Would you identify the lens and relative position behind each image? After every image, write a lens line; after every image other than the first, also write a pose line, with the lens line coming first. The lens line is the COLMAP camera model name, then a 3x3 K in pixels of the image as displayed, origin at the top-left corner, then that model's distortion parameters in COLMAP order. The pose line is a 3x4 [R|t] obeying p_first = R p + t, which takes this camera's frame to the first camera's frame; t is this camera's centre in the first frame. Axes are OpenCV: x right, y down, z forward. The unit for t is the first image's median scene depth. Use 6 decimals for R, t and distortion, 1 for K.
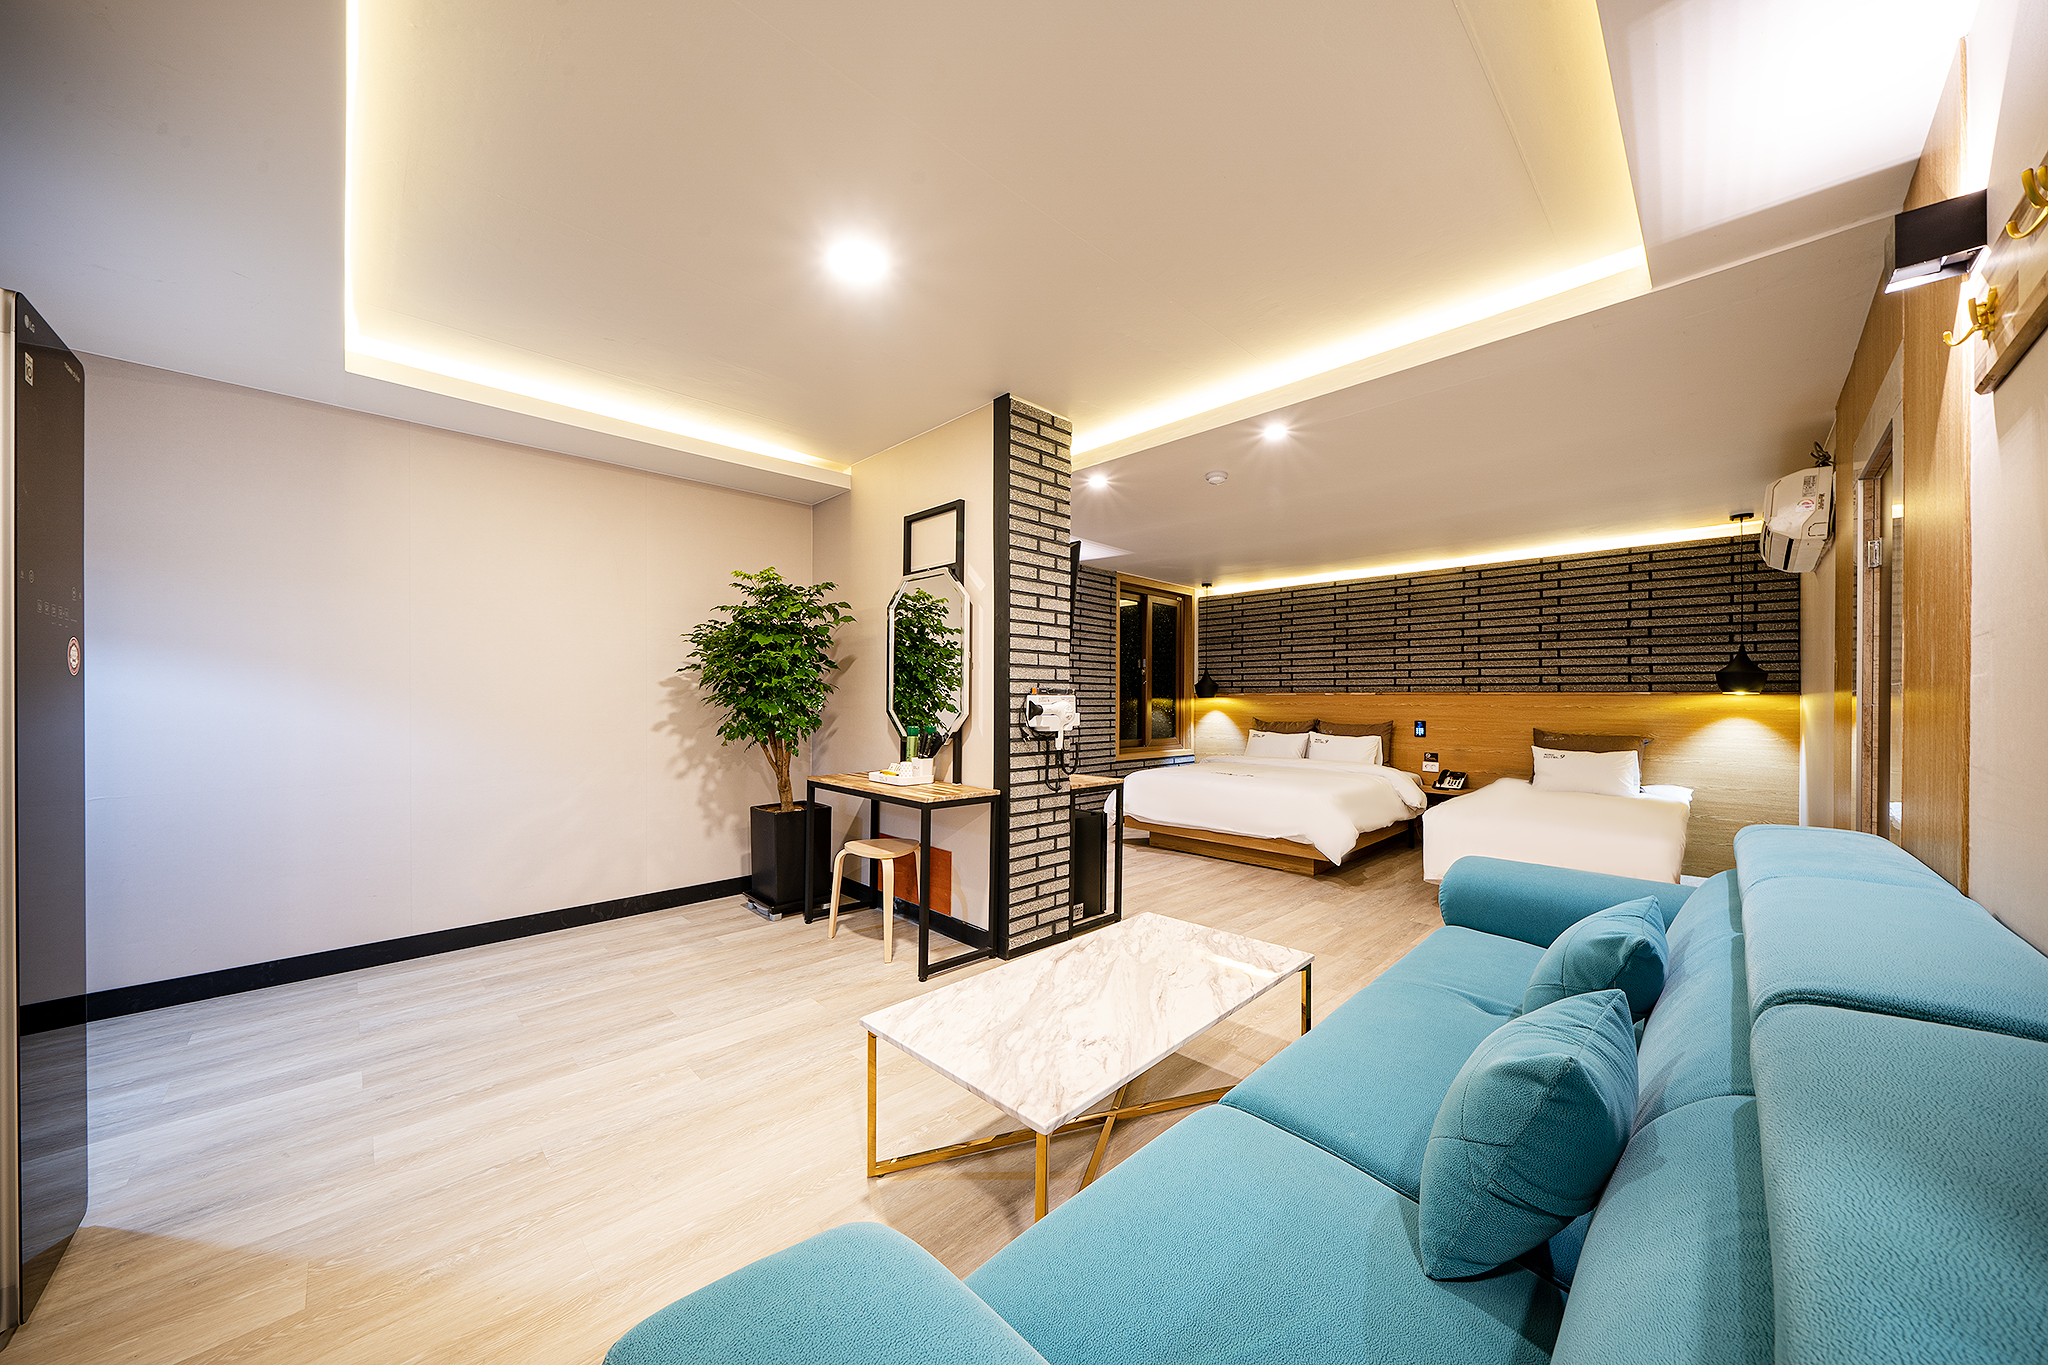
lens RADIAL K [[690.2, 0, 1024.0], [0, 690.2, 696.4], [0, 0, 1]] dist [-0.009437, -0.000242]
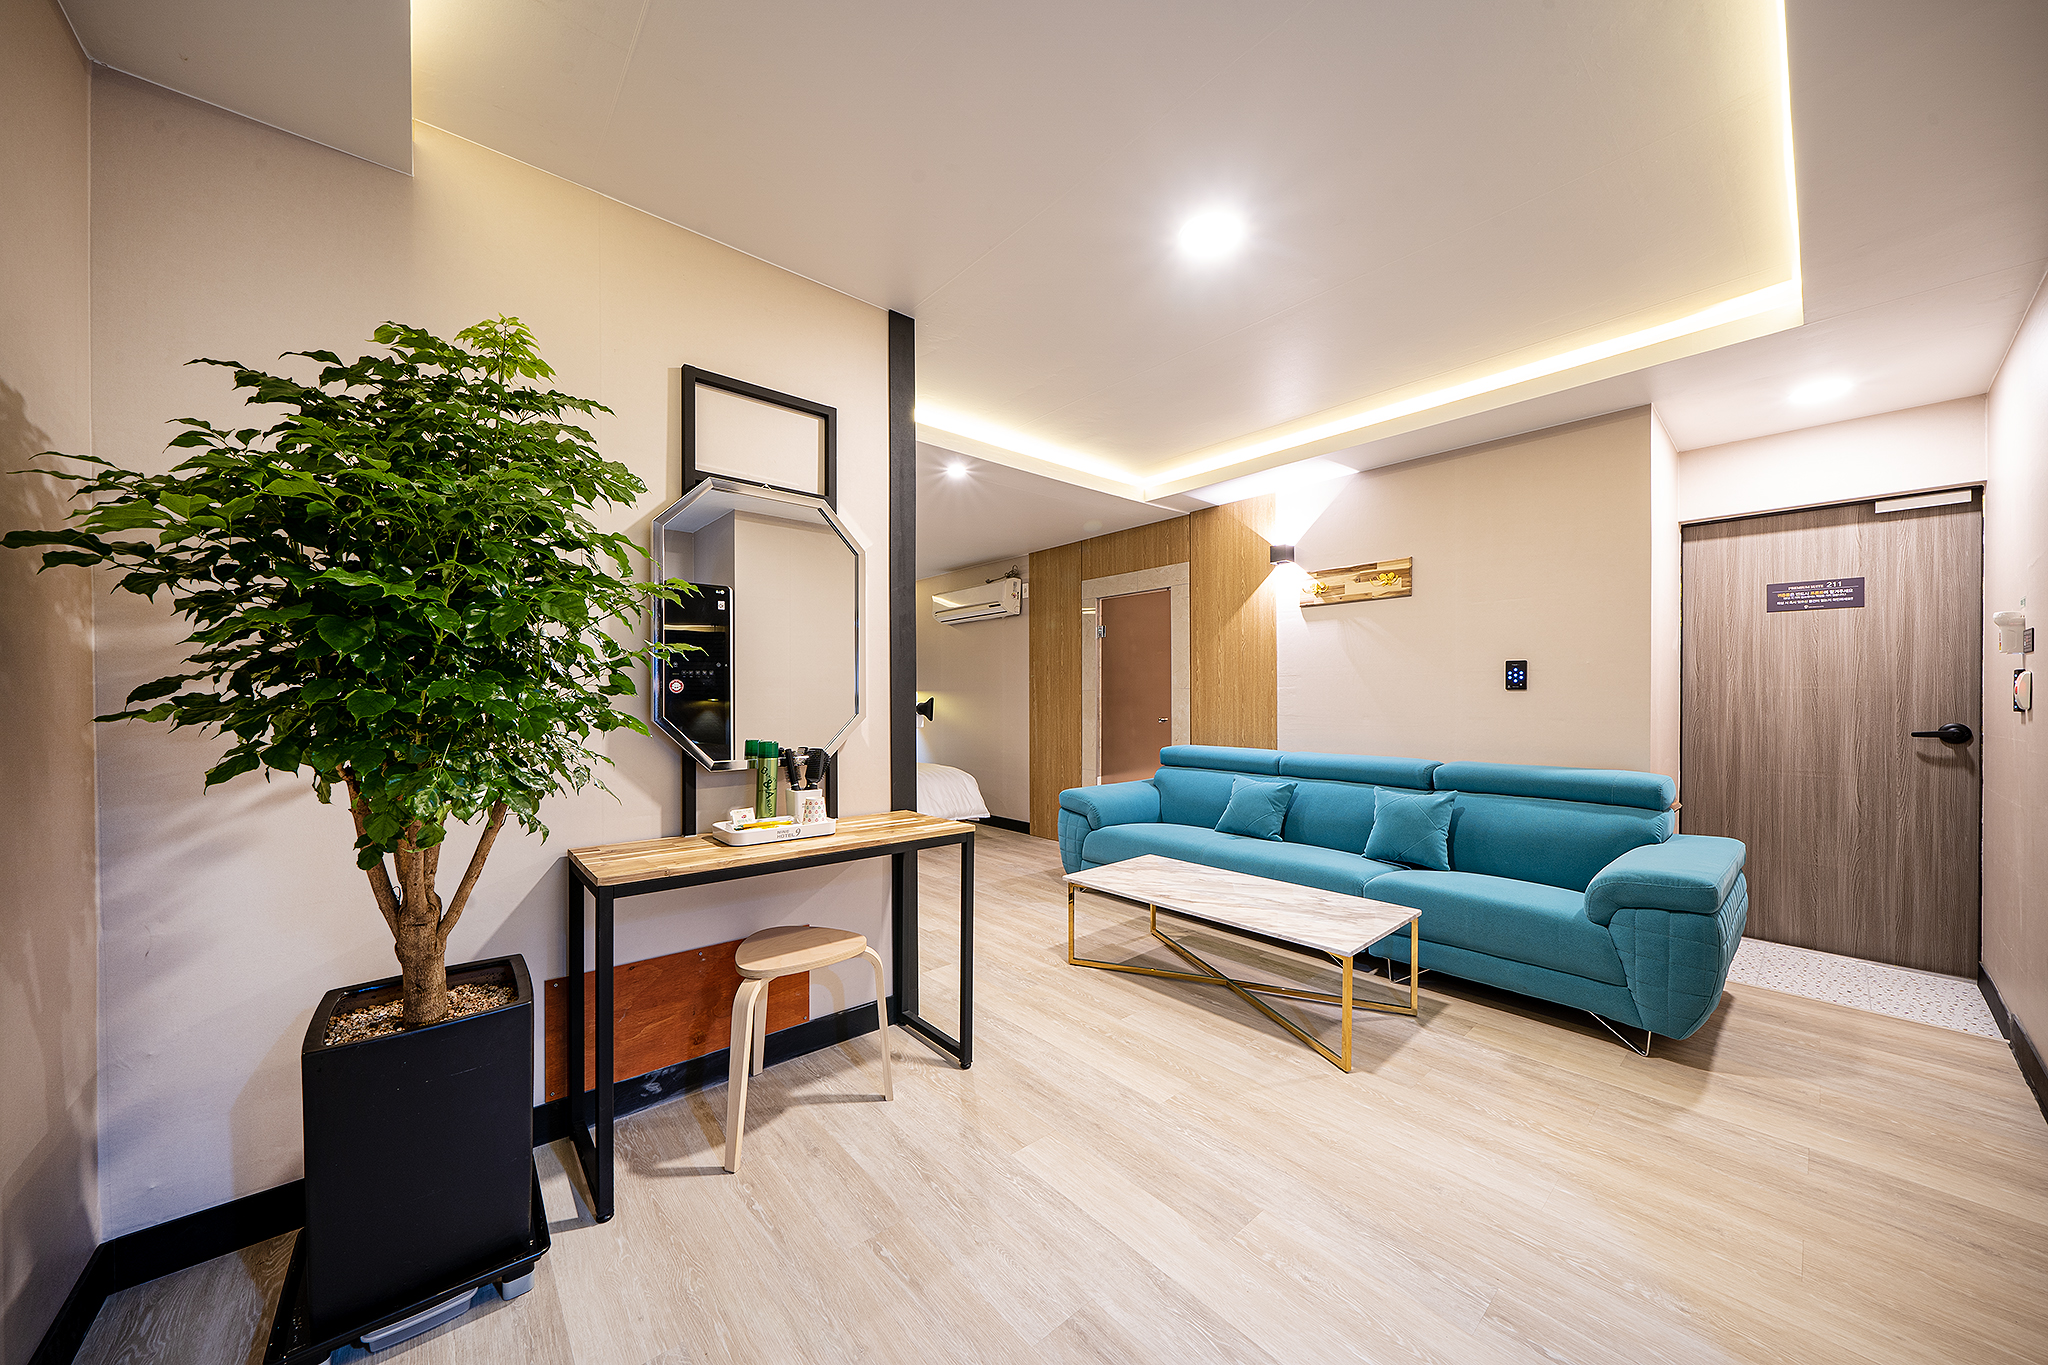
lens RADIAL K [[690.2, 0, 1023.9], [0, 690.2, 694.7], [0, 0, 1]] dist [-0.009437, -0.000242]
pose [[0.069997, 0.000288, 0.997547, -1.100189], [-0.003734, 0.999993, -0.000027, 0.002360], [-0.997540, -0.003722, 0.069997, 1.082680]]
